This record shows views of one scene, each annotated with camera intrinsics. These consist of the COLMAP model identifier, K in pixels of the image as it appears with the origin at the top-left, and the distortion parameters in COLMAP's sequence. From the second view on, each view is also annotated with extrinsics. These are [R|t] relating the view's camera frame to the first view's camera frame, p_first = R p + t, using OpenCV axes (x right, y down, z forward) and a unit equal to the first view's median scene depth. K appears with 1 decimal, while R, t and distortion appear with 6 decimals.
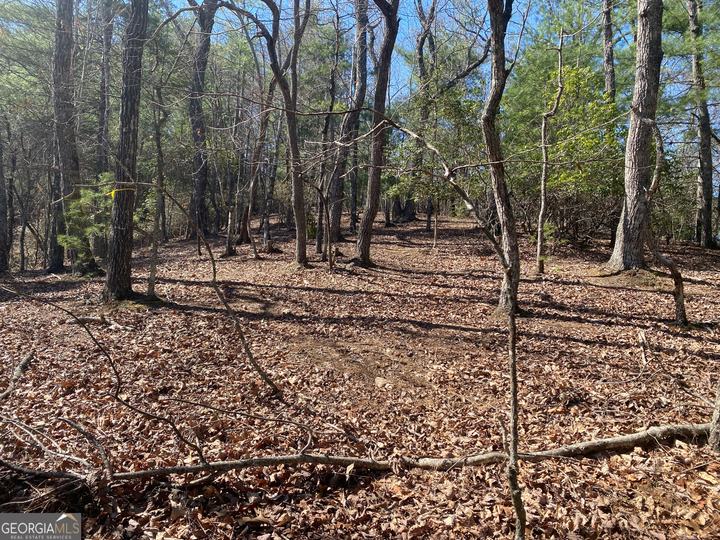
lens RADIAL K [[548.6, 0, 358.1], [0, 548.6, 269.4], [0, 0, 1]] dist [0.008929, -0.018005]
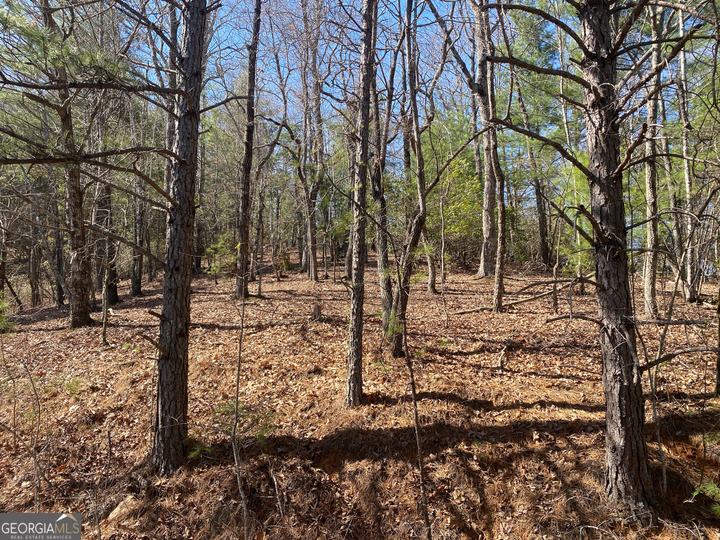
lens RADIAL K [[548.6, 0, 361.0], [0, 548.6, 269.1], [0, 0, 1]] dist [0.008929, -0.018005]
pose [[0.983977, -0.039386, 0.173892, -0.276093], [0.051321, 0.996585, -0.064681, 0.075219], [-0.170751, 0.072569, 0.982638, -0.807629]]
